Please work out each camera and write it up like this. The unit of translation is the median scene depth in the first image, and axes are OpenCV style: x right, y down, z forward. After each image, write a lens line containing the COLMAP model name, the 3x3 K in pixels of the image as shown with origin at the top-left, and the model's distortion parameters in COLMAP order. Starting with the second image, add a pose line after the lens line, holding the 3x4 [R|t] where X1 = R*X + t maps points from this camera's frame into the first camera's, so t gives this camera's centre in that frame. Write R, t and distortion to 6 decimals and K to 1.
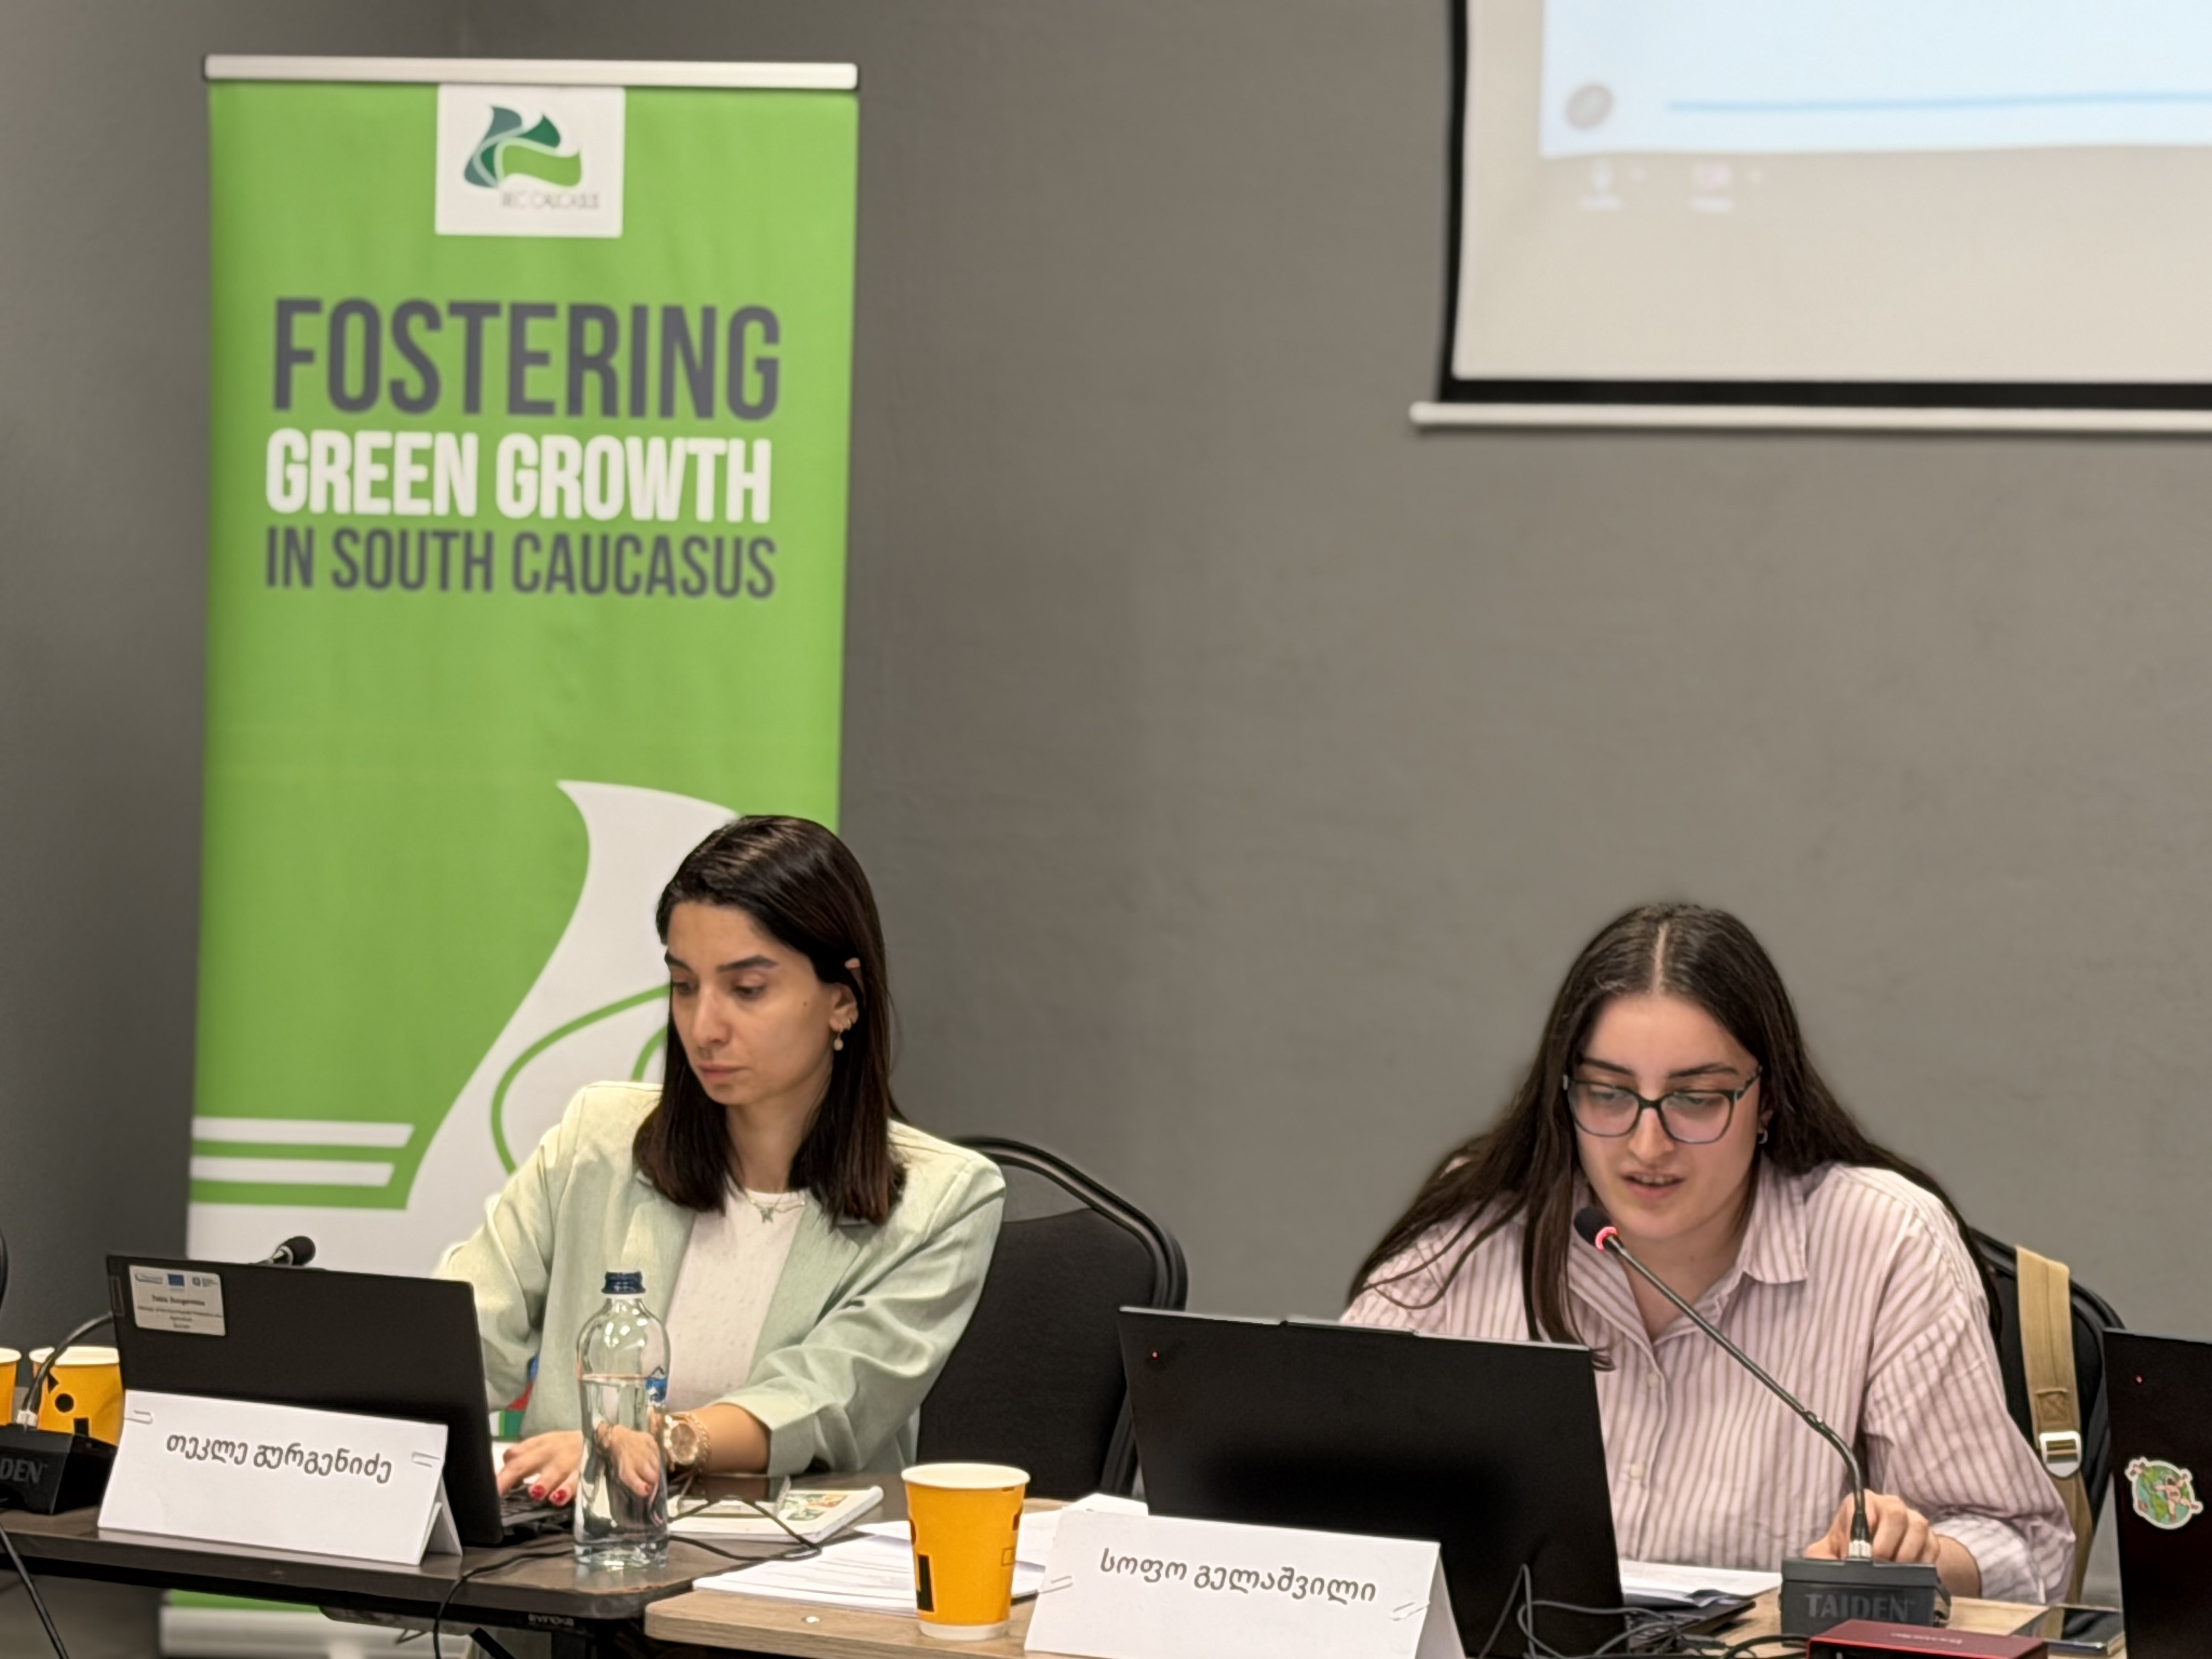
lens RADIAL K [[6000.6, 0, 1094.9], [0, 6000.6, 837.5], [0, 0, 1]] dist [0.064107, 0.000000]
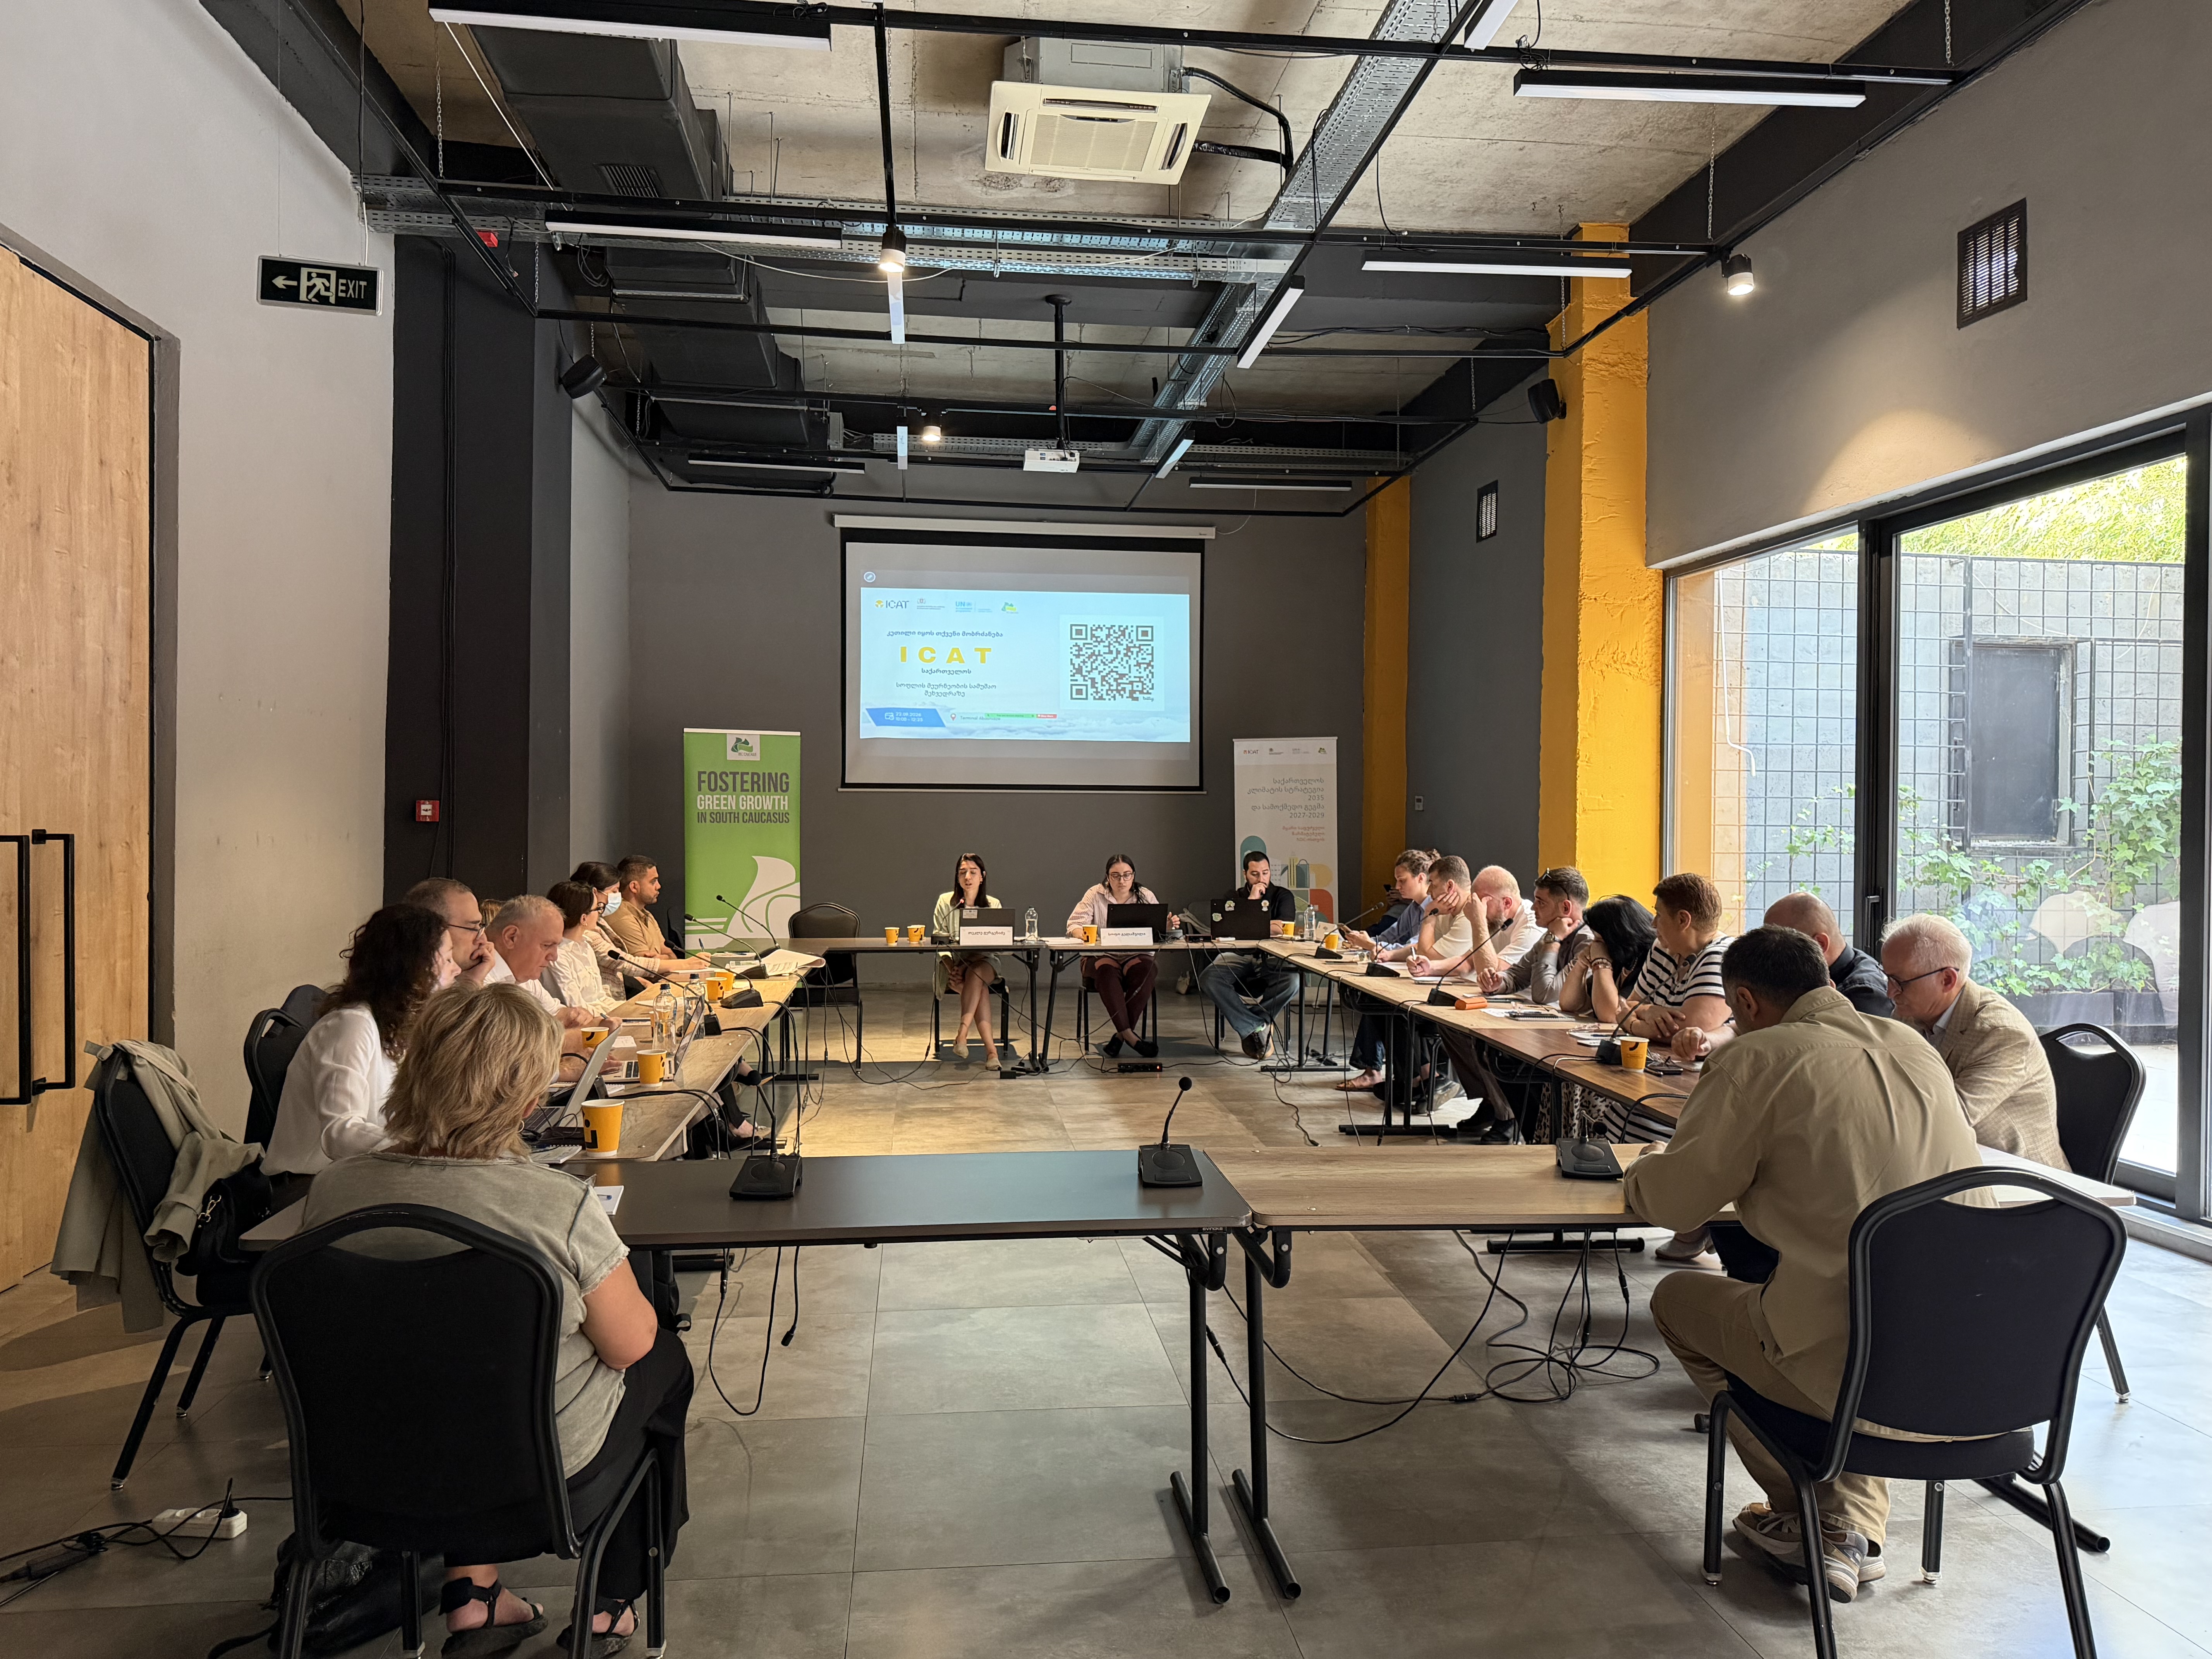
lens RADIAL K [[1573.9, 0, 1096.2], [0, 1573.9, 831.5], [0, 0, 1]] dist [0.030867, -0.026493]
pose [[0.827553, -0.022064, 0.560953, -0.659012], [0.041088, 0.998928, -0.021326, 0.013209], [-0.559881, 0.040697, 0.827573, -0.425891]]
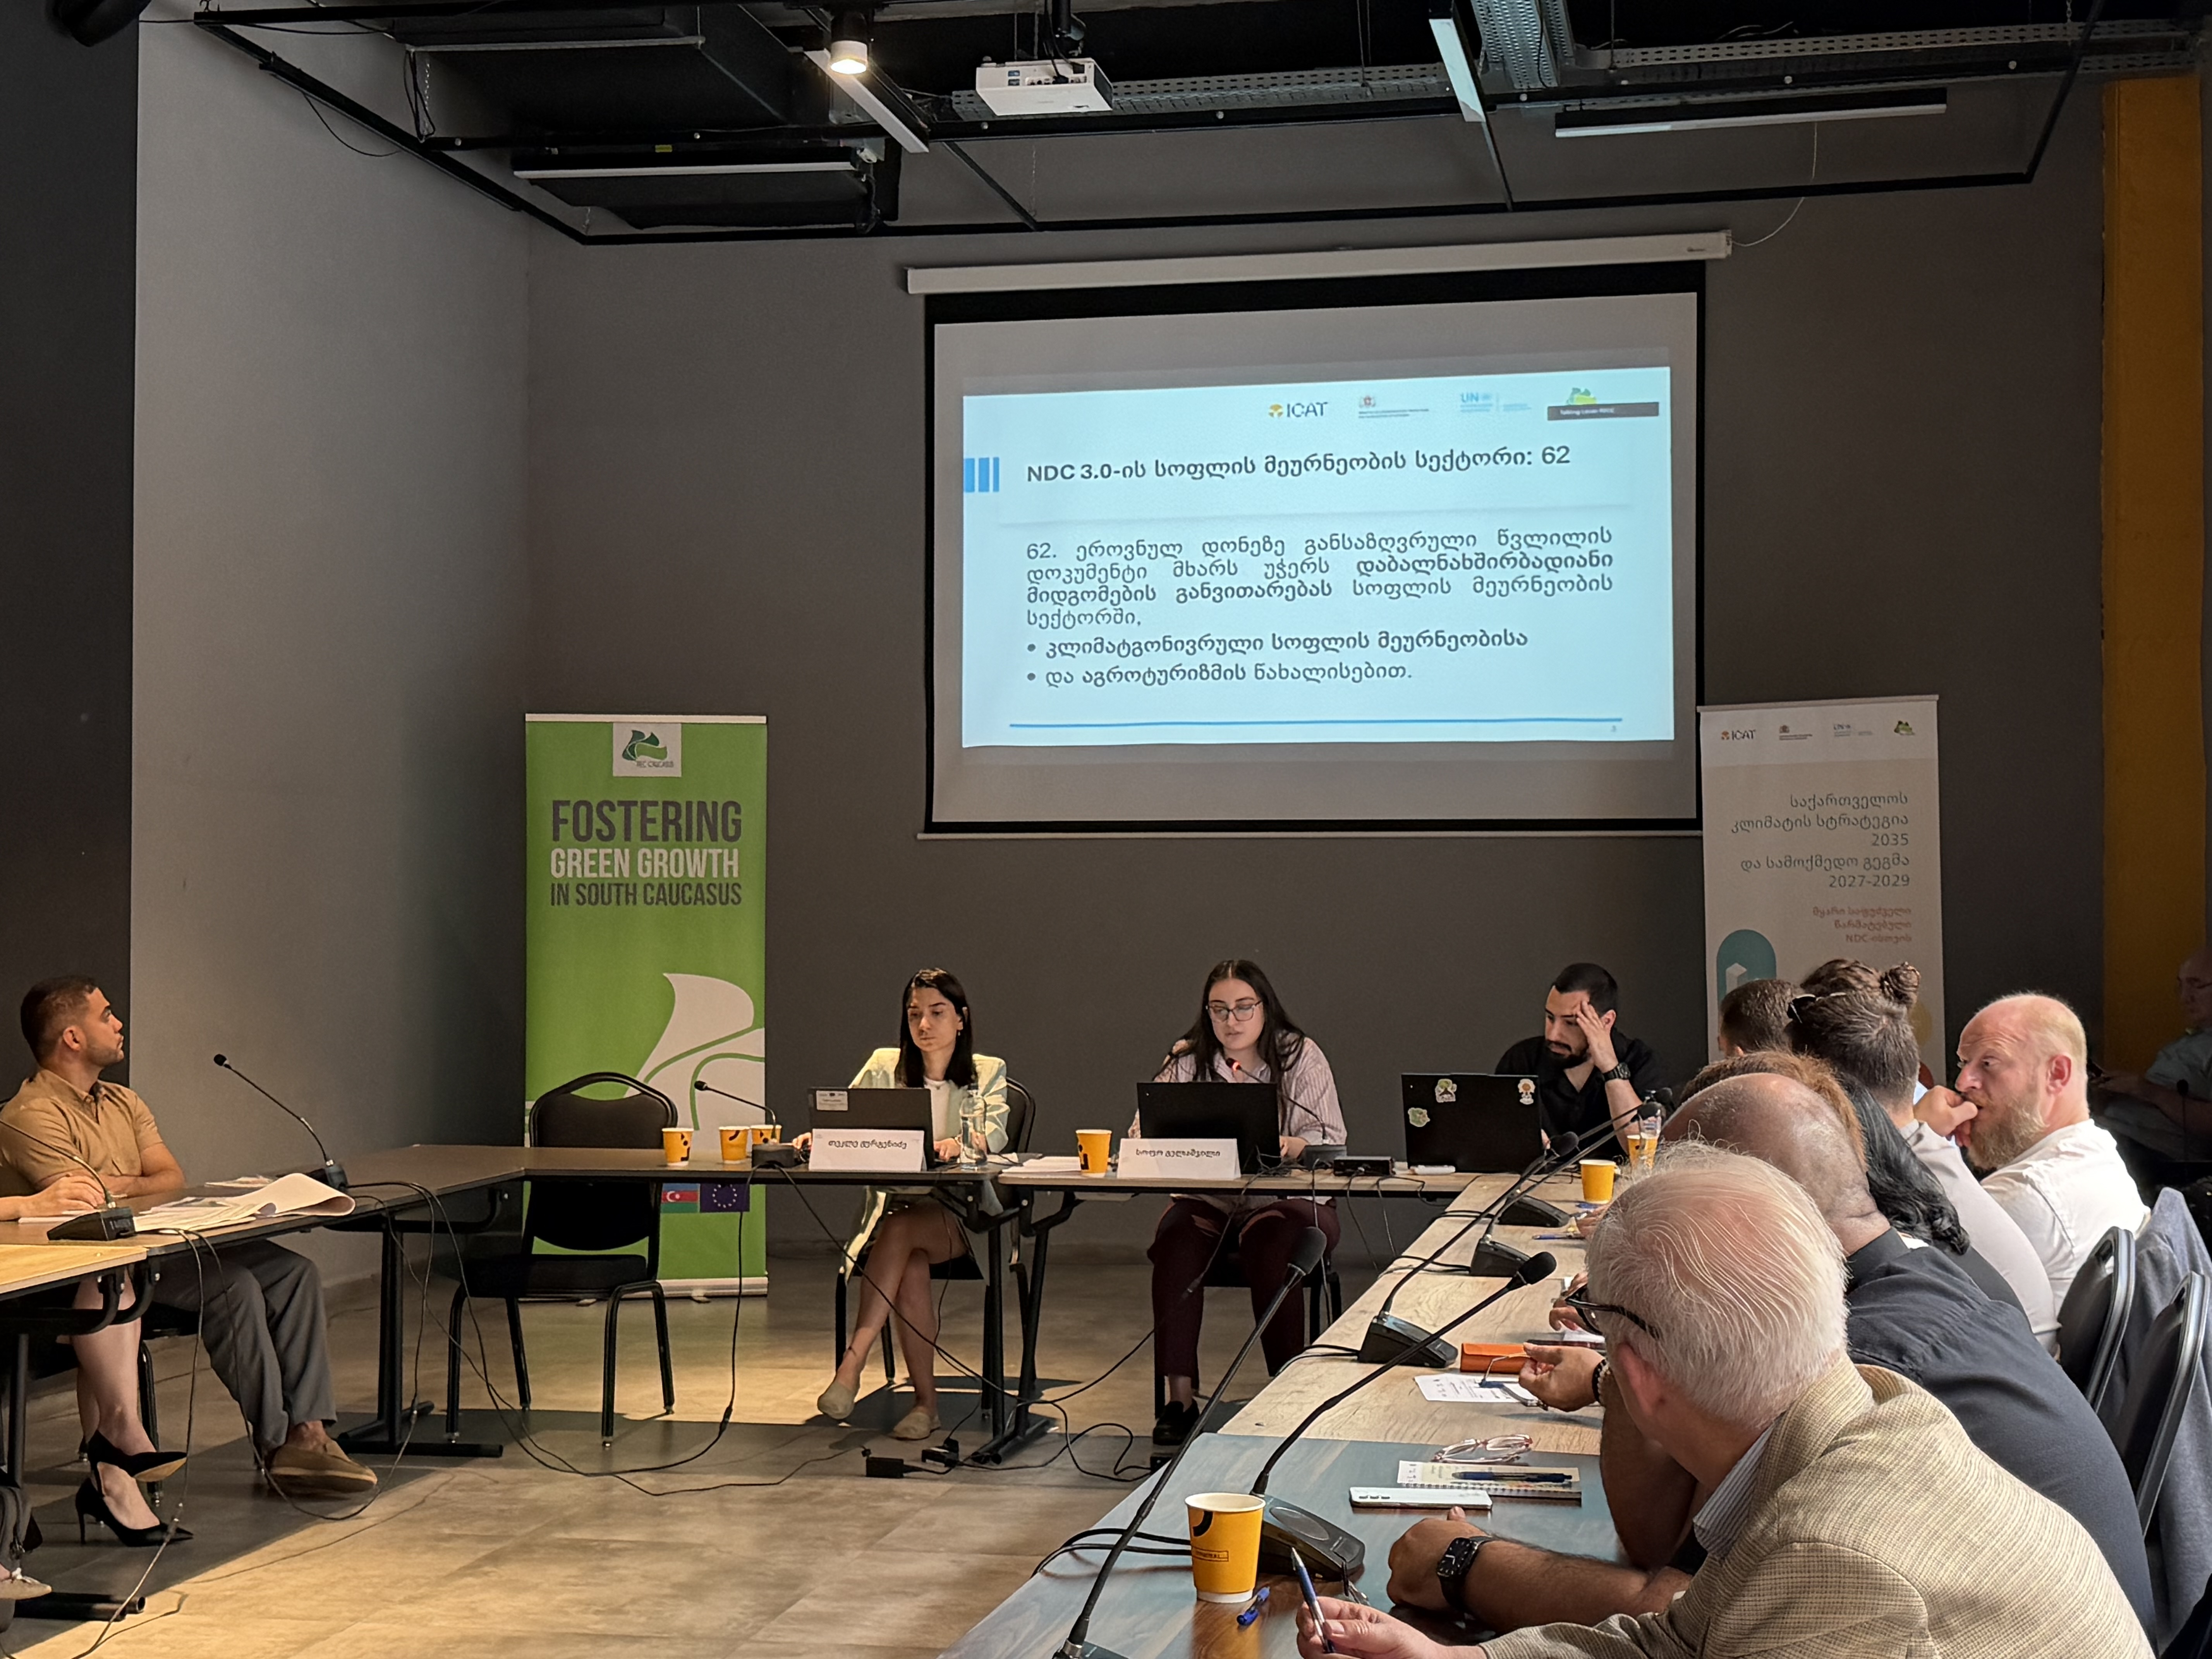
lens RADIAL K [[3098.0, 0, 1092.5], [0, 3098.0, 809.8], [0, 0, 1]] dist [0.129716, 0.000000]
pose [[0.963288, -0.013947, 0.268109, -0.281400], [0.034777, 0.996718, -0.073102, 0.027278], [-0.266209, 0.079742, 0.960611, -0.434939]]
